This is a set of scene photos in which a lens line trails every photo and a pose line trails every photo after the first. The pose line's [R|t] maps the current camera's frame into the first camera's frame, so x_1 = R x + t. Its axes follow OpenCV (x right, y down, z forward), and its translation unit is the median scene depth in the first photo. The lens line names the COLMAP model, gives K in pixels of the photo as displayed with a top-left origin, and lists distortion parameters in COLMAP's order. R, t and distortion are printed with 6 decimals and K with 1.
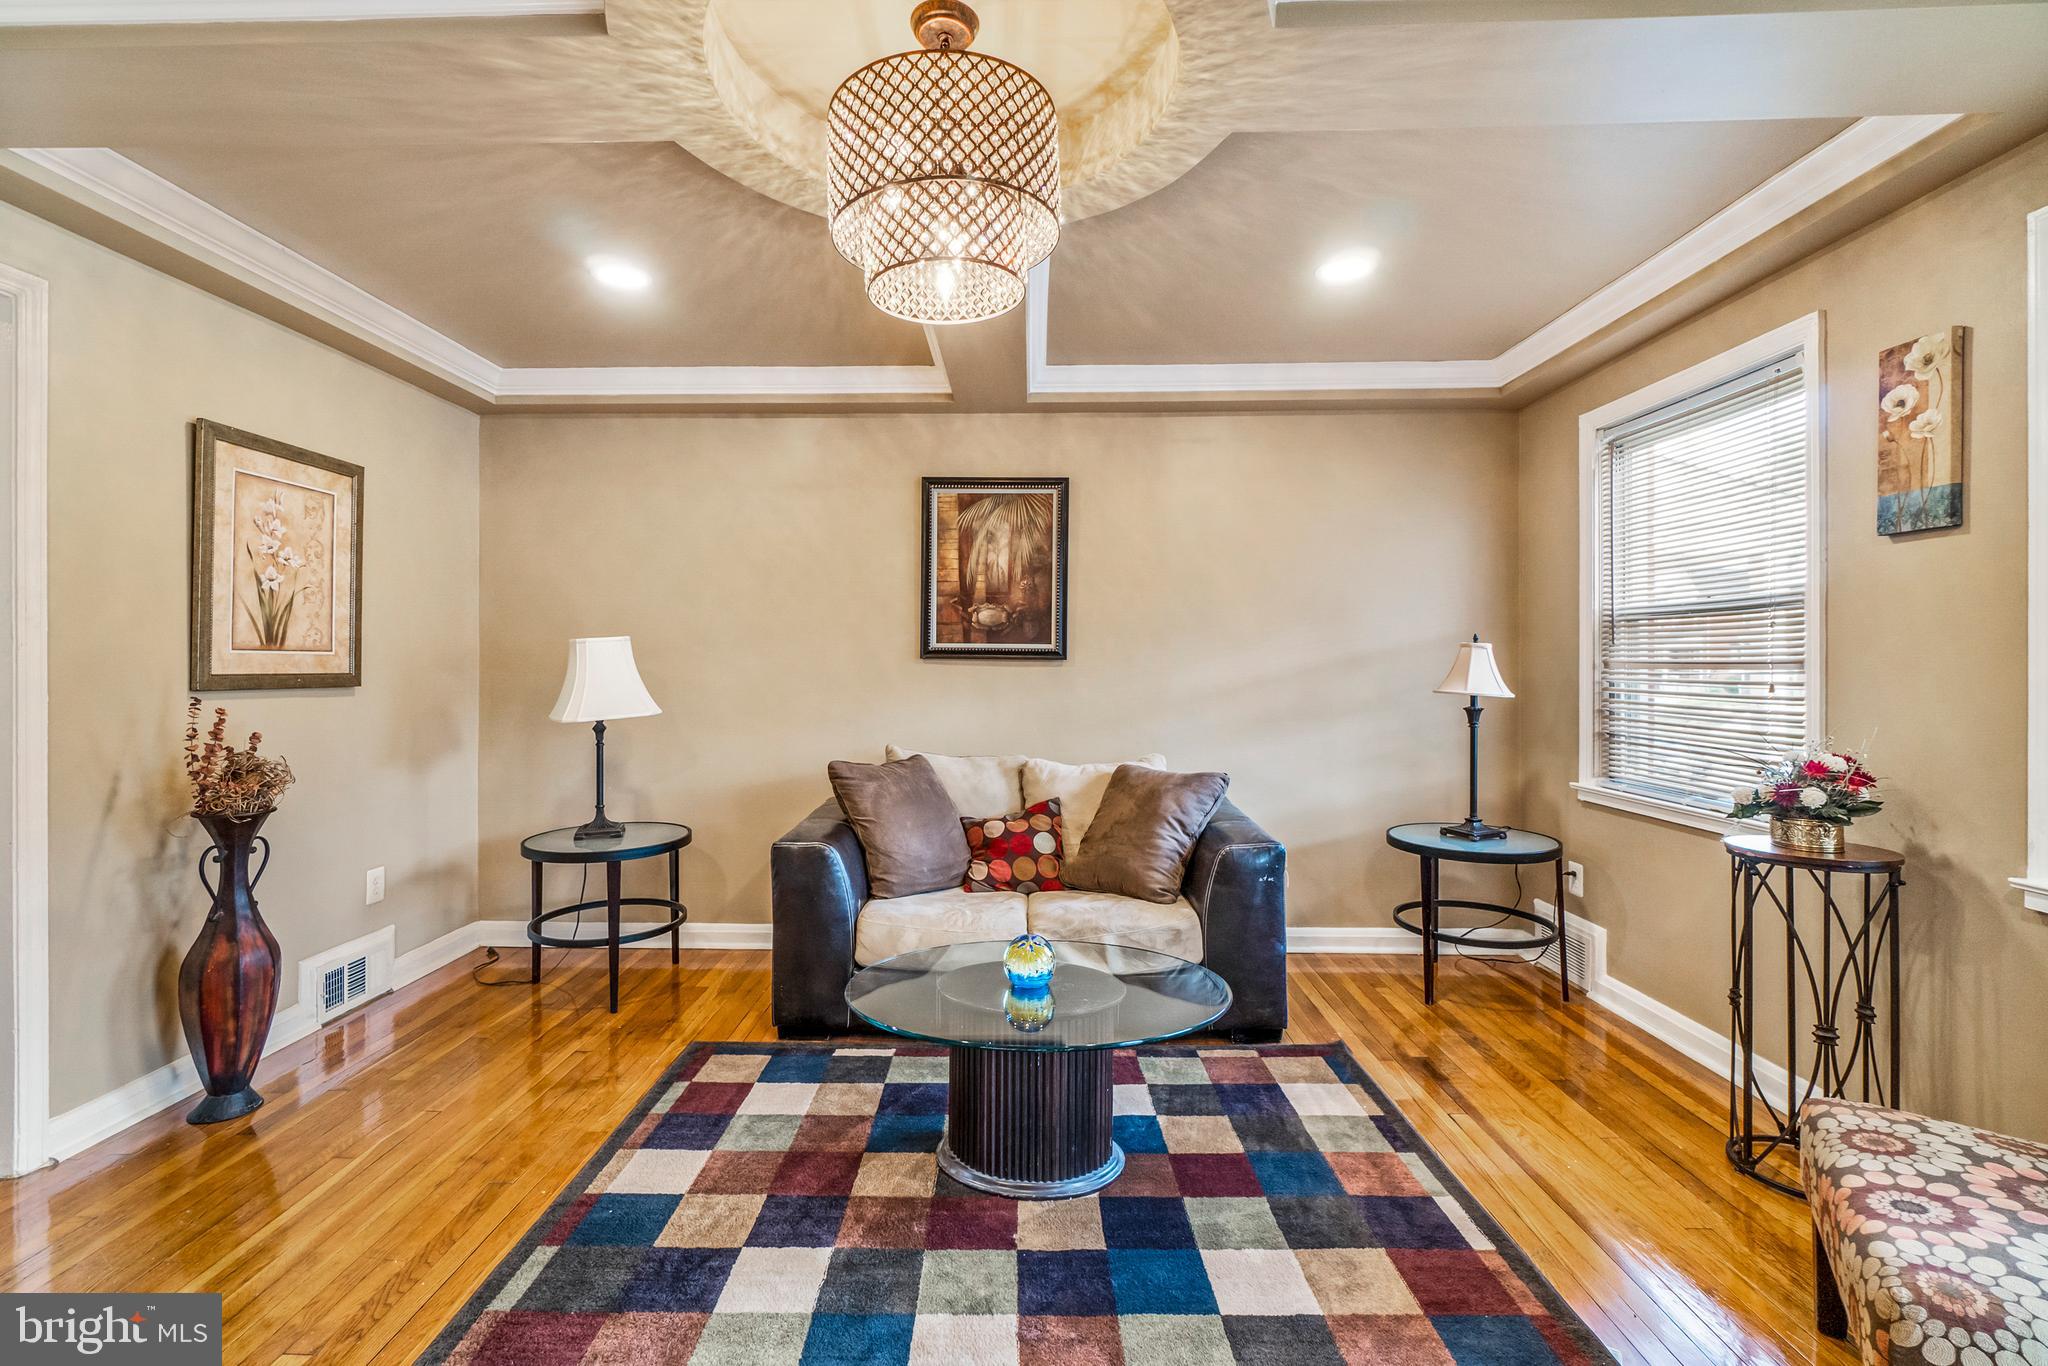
lens RADIAL K [[898.4, 0, 982.1], [0, 898.4, 667.2], [0, 0, 1]] dist [-0.003225, -0.000264]
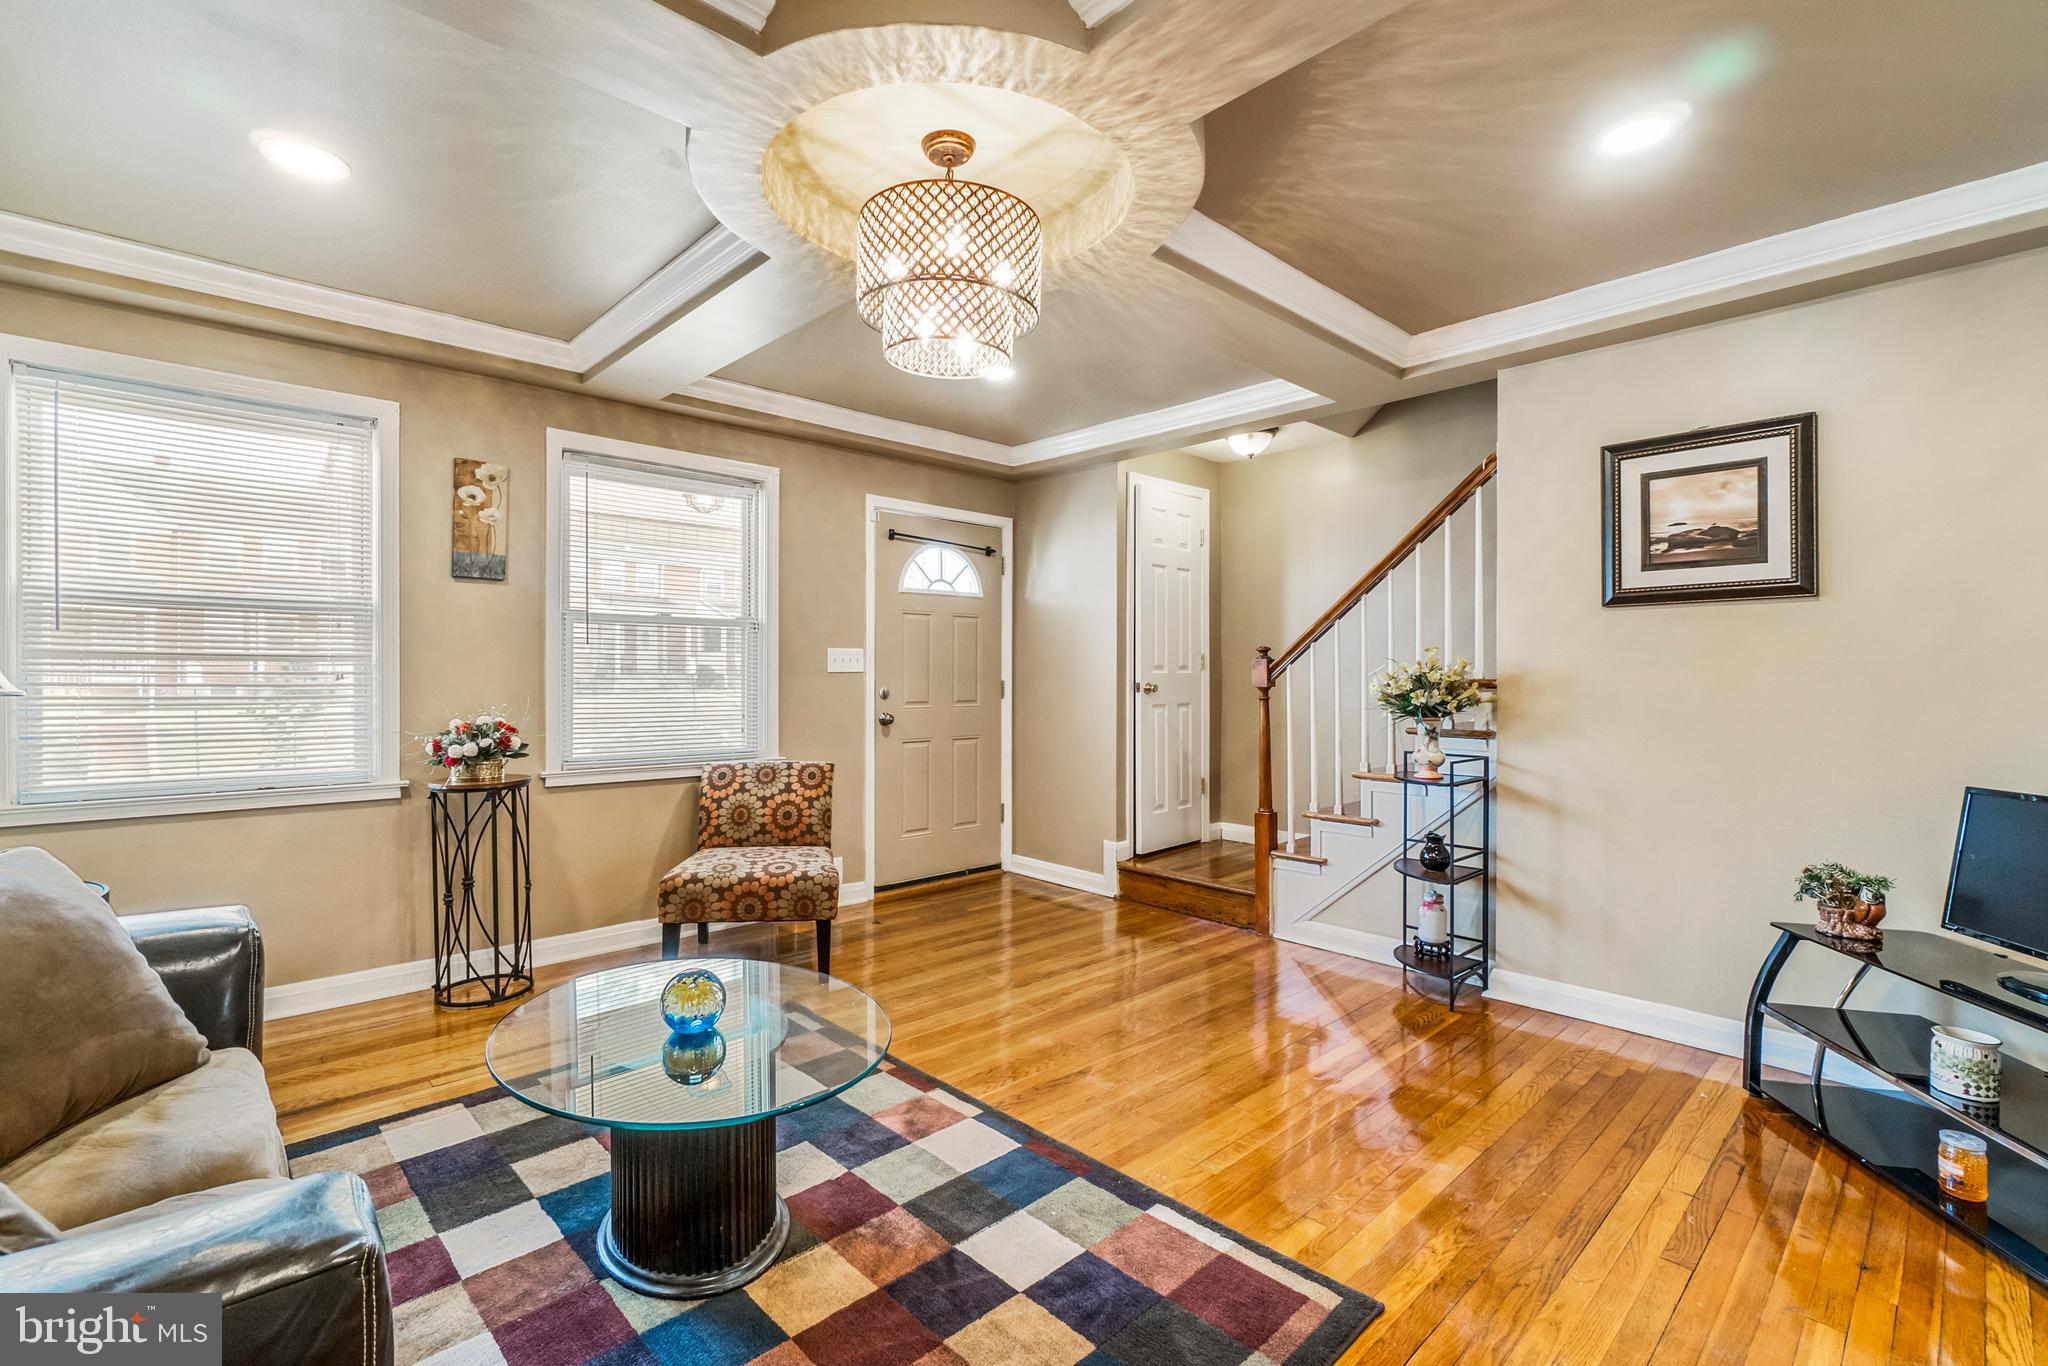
lens RADIAL K [[910.8, 0, 1016.9], [0, 910.8, 672.5], [0, 0, 1]] dist [-0.000200, -0.000317]
pose [[-0.715878, -0.000478, 0.698225, -0.587524], [-0.002607, 0.999995, -0.001988, 0.014860], [-0.698221, -0.003243, -0.715875, 1.077729]]
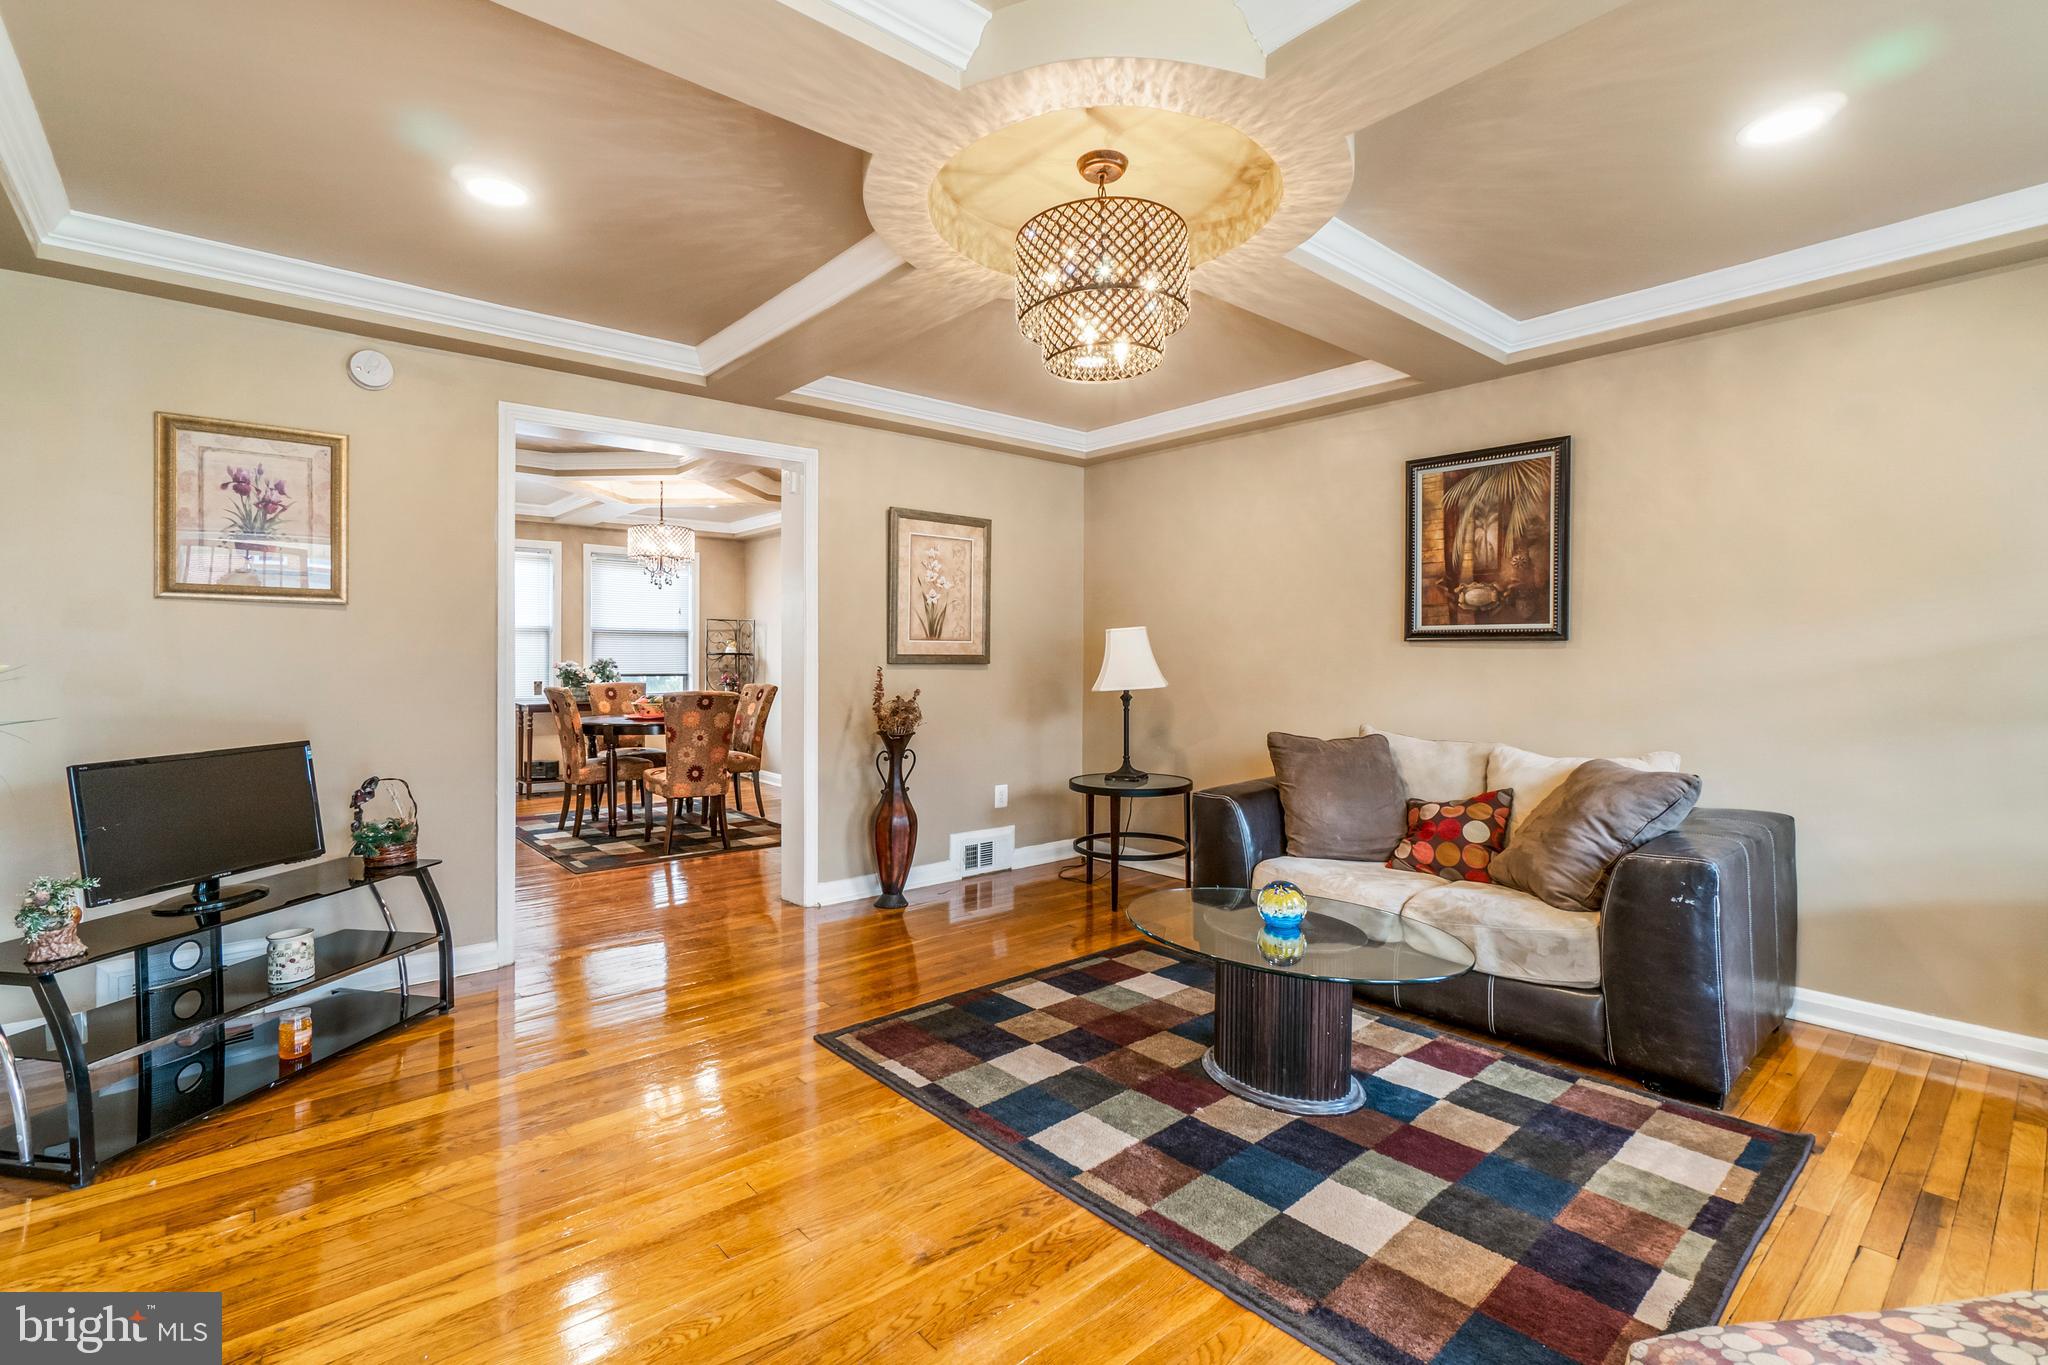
lens RADIAL K [[898.2, 0, 1017.4], [0, 898.2, 660.6], [0, 0, 1]] dist [-0.000312, 0.000012]
pose [[0.681564, 0.001604, -0.731757, 0.499161], [-0.002450, 0.999997, -0.000091, 0.017524], [0.731754, 0.001855, 0.681566, -0.007413]]
